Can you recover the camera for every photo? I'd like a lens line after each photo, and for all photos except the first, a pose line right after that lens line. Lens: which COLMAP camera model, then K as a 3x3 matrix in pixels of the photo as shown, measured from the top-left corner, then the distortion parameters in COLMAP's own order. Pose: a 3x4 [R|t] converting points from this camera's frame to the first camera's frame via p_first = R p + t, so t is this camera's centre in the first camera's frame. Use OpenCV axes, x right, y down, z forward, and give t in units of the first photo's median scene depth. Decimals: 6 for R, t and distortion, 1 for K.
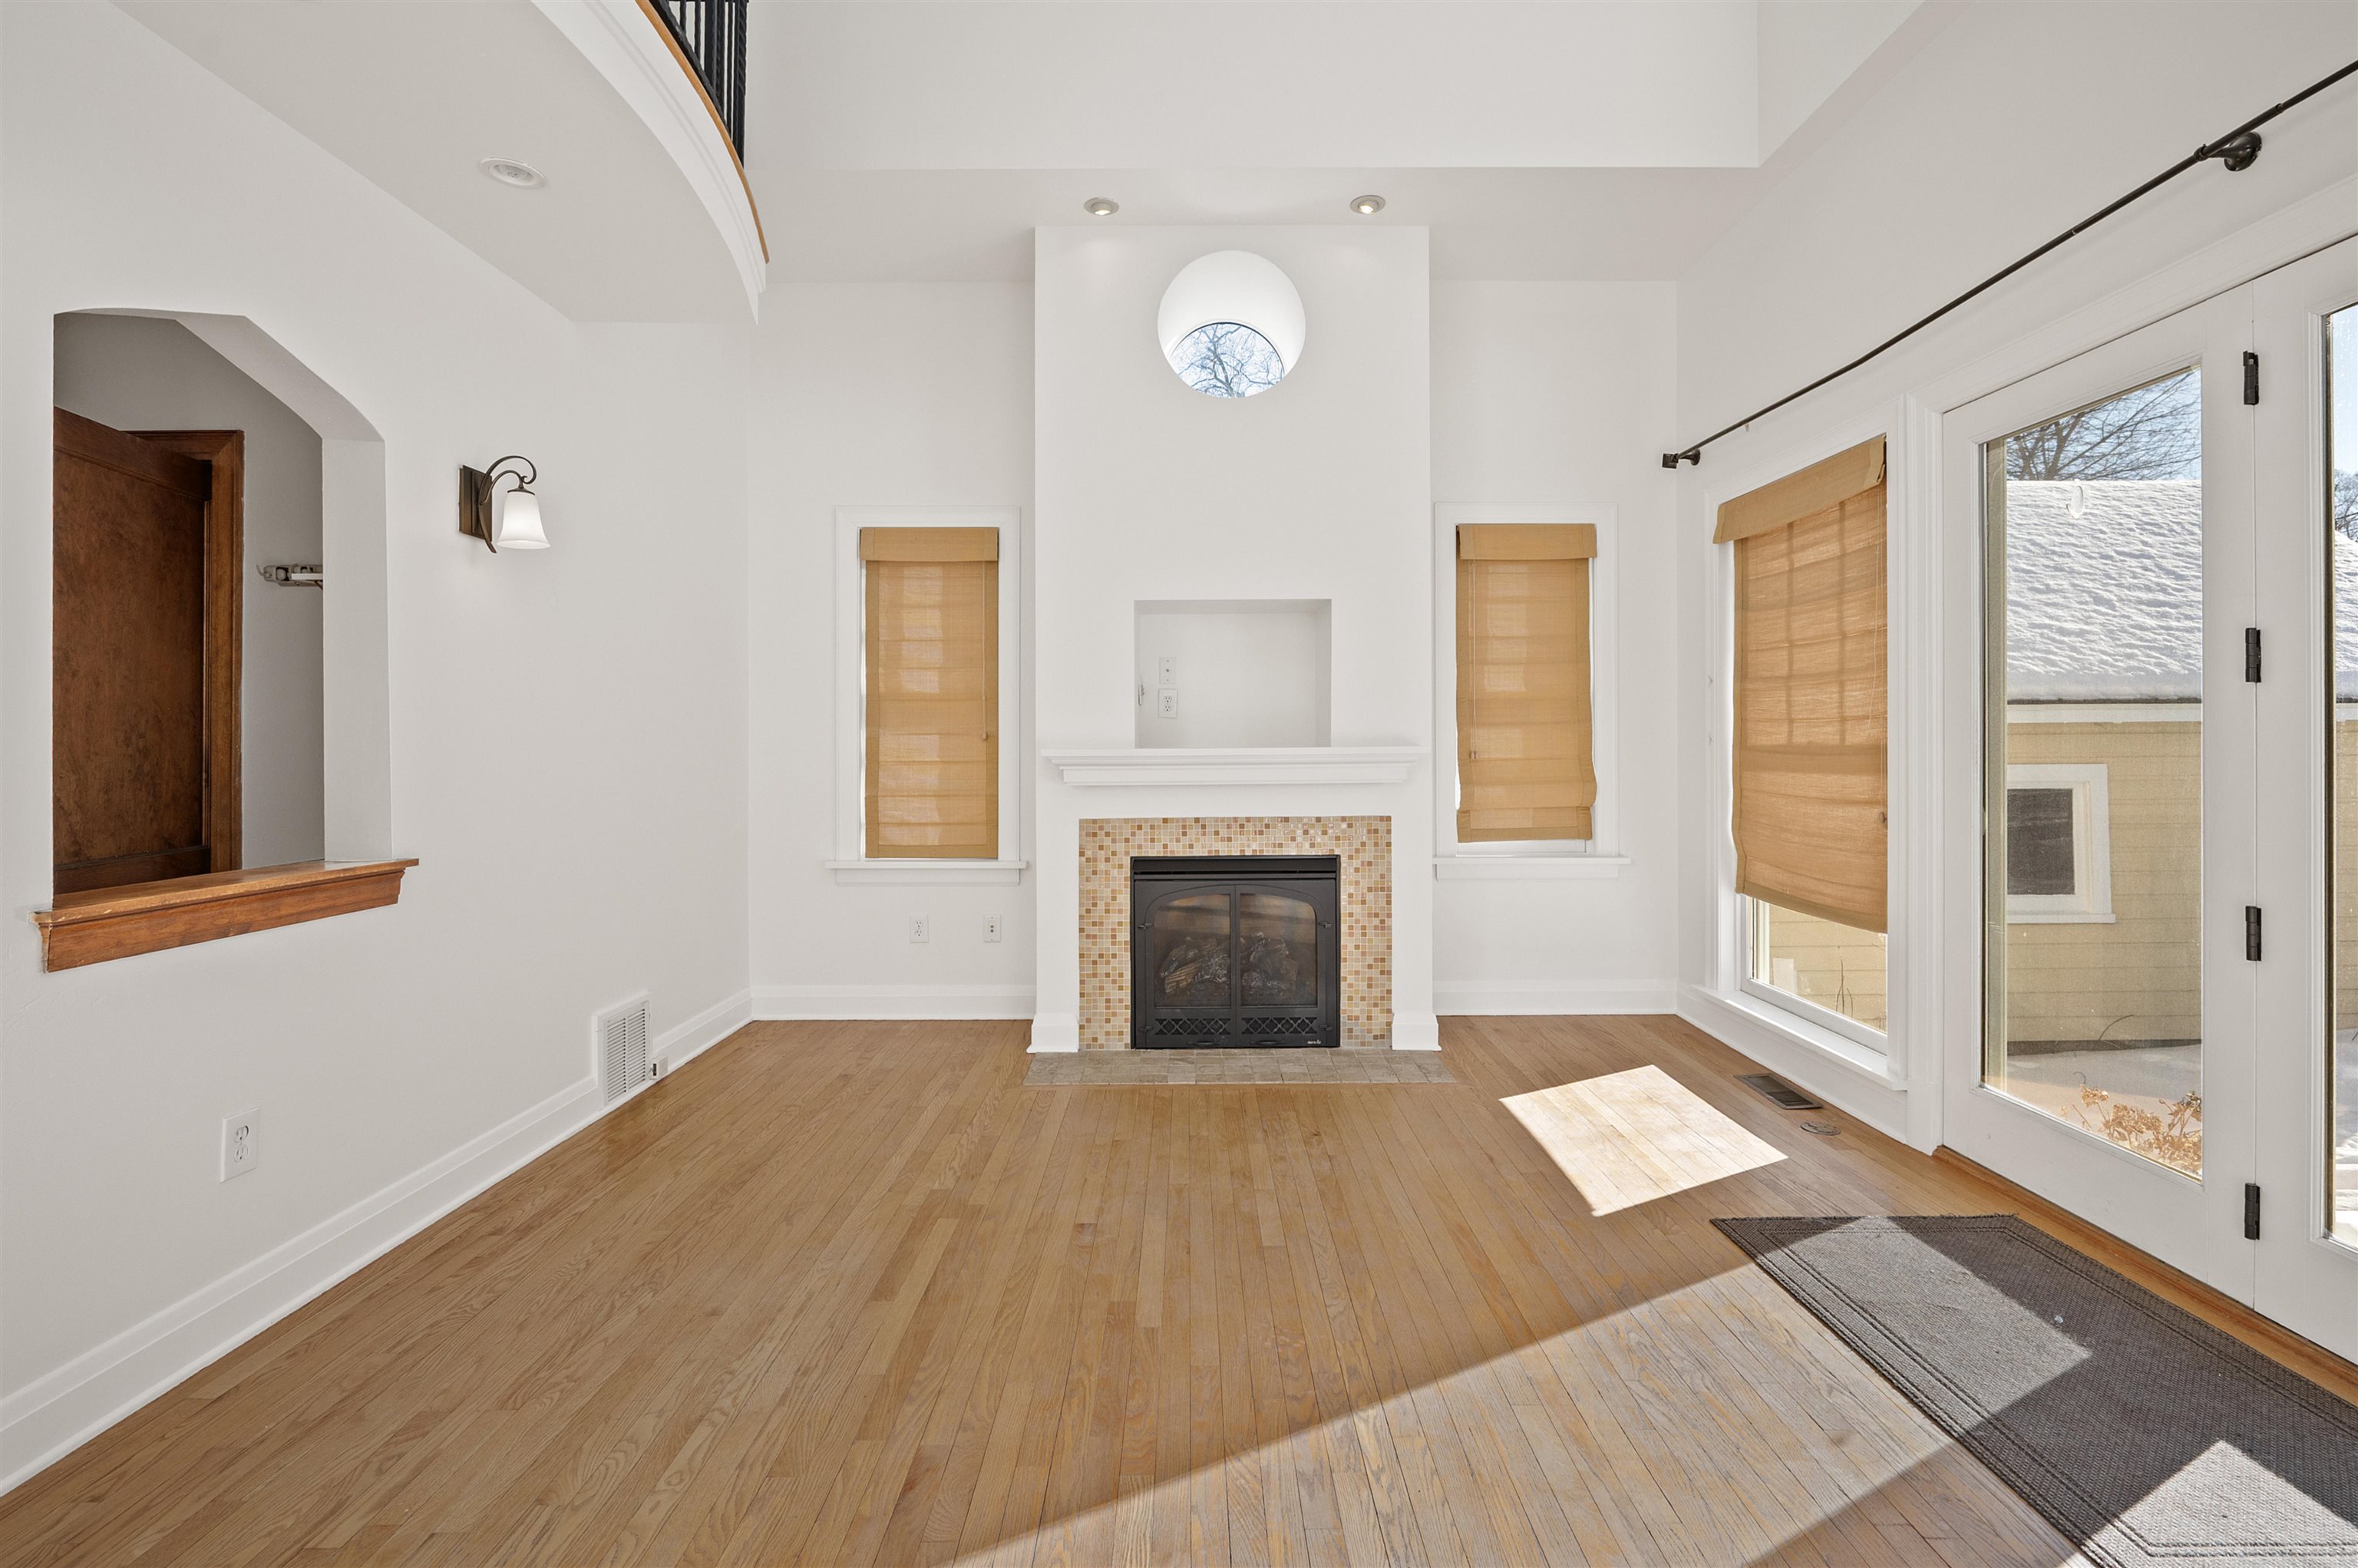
lens RADIAL K [[1055.8, 0, 1171.0], [0, 1055.8, 743.1], [0, 0, 1]] dist [0.003348, -0.000050]
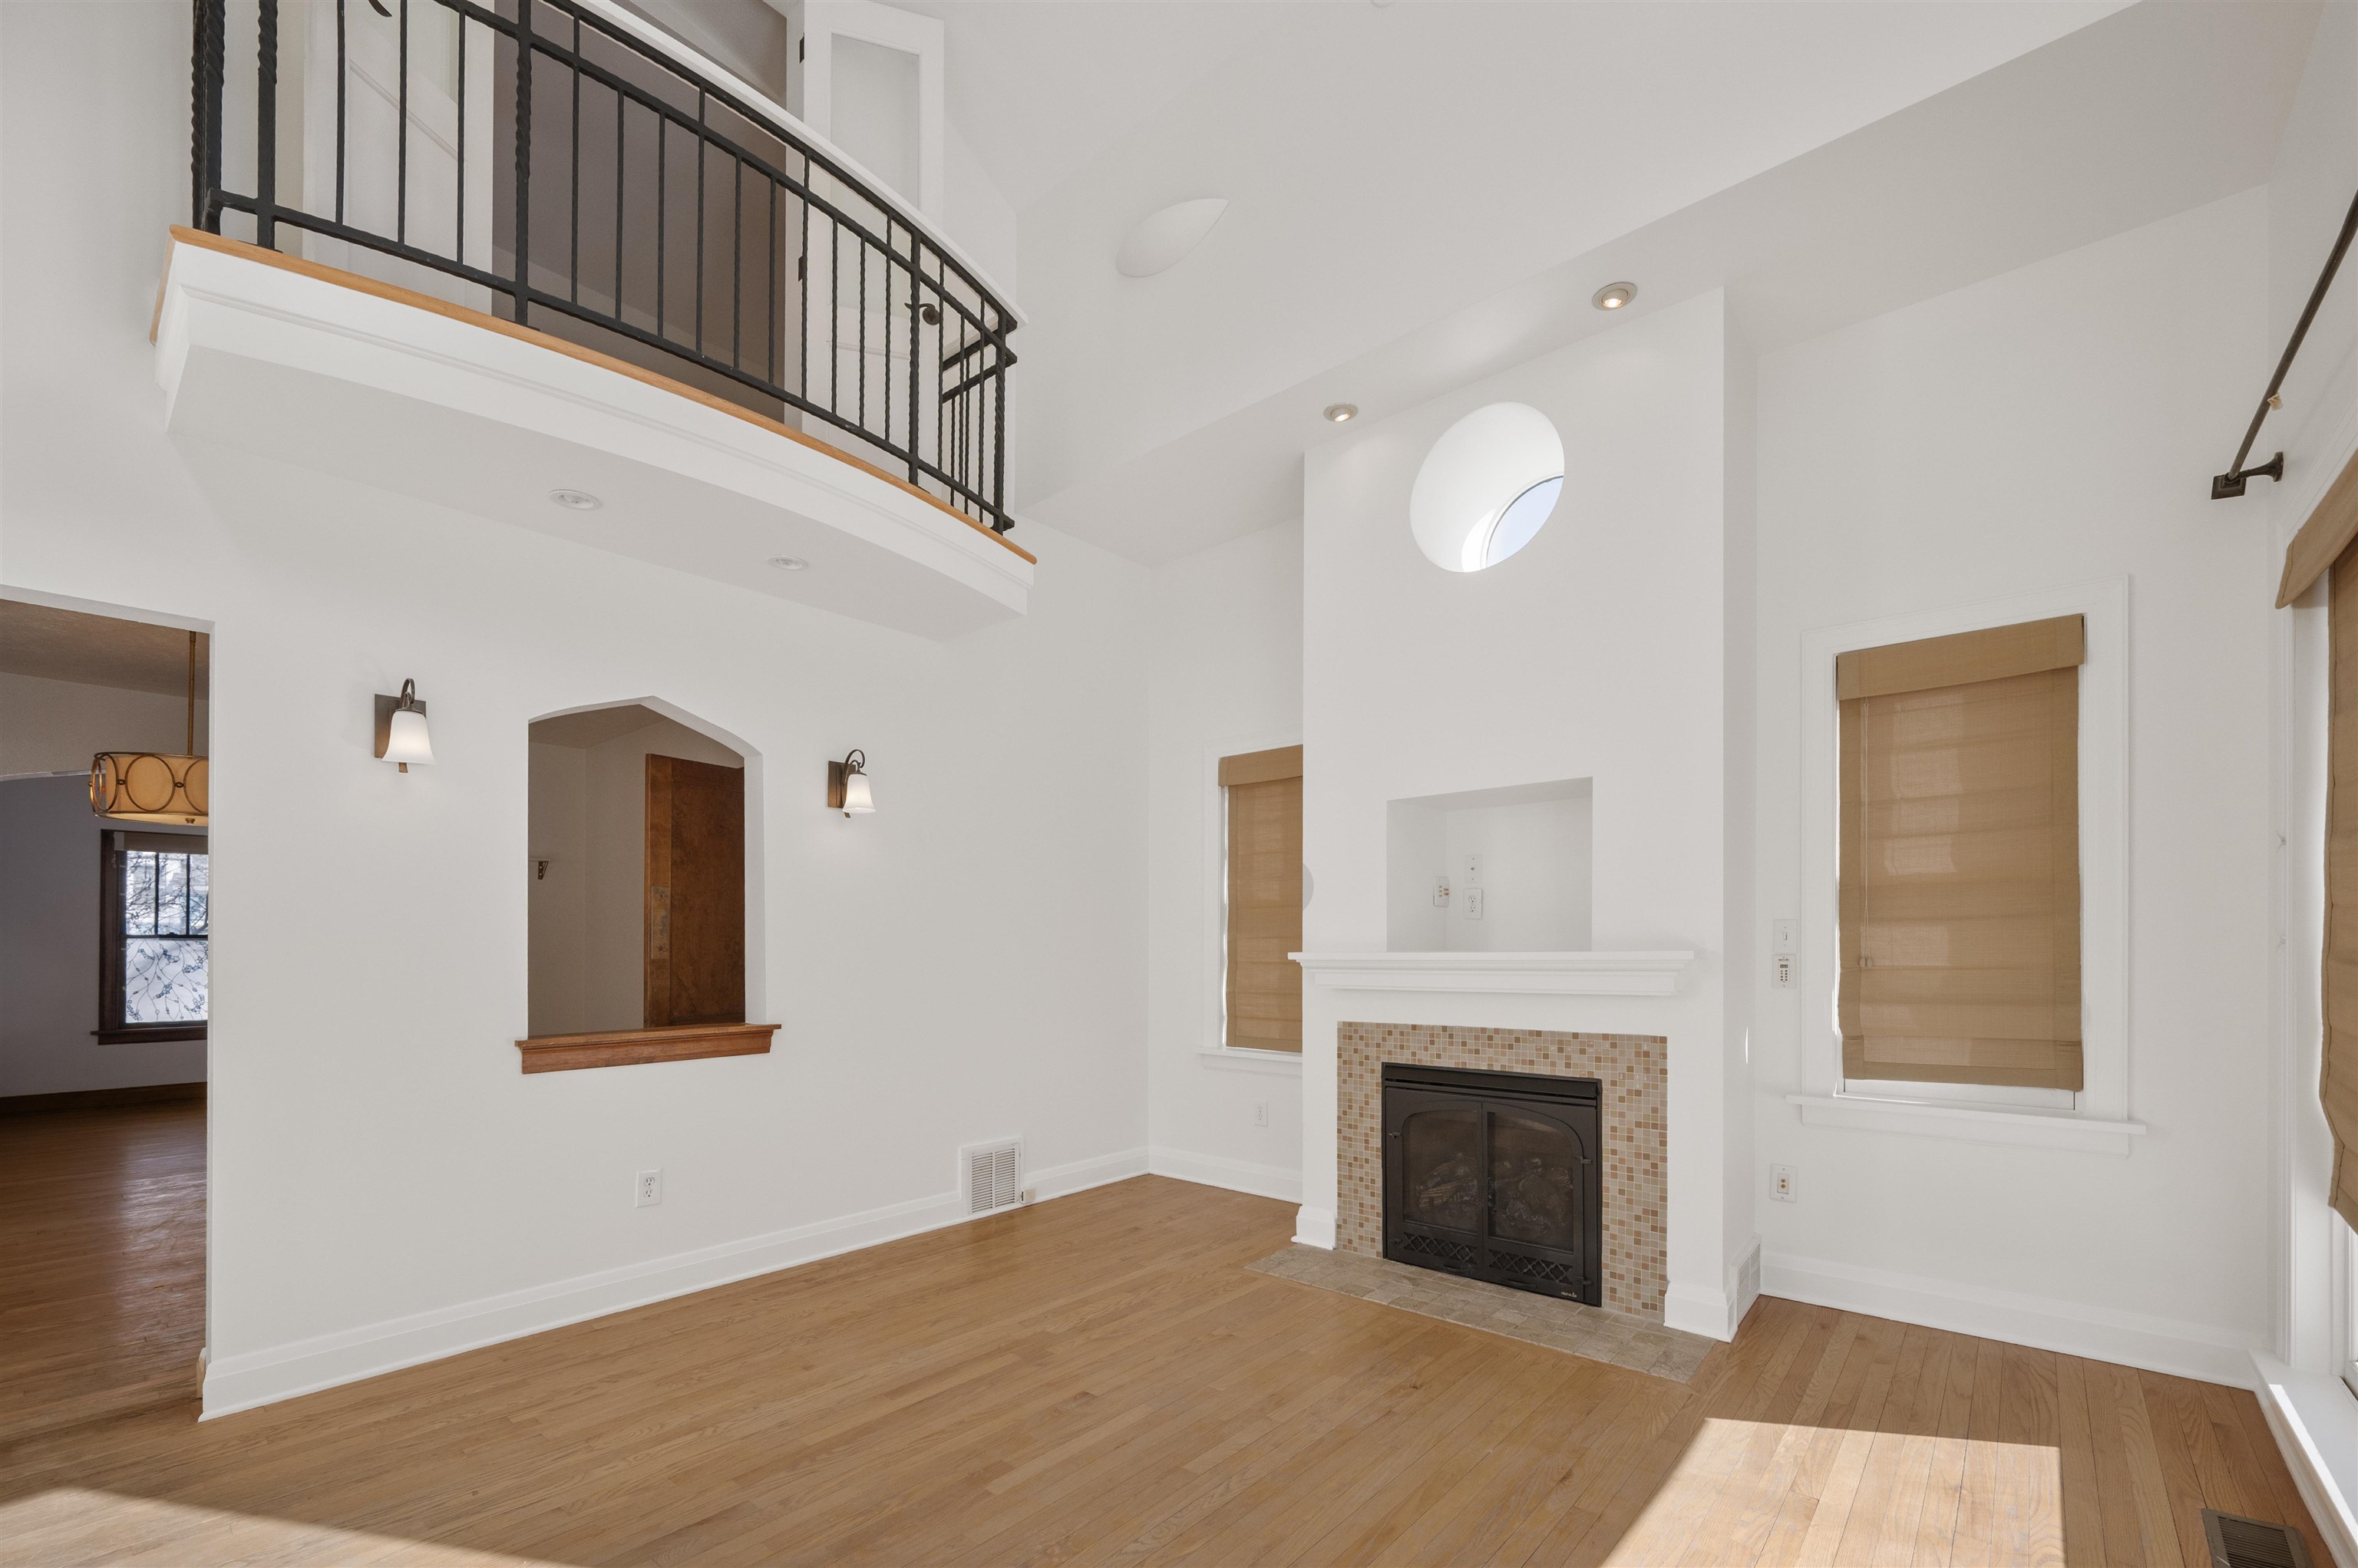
lens RADIAL K [[966.3, 0, 1179.8], [0, 966.3, 942.6], [0, 0, 1]] dist [-0.000595, 0.000118]
pose [[0.763955, -0.002531, -0.645265, 0.399702], [0.003745, 0.999993, 0.000511, -0.004872], [0.645259, -0.002807, 0.763959, 0.193579]]
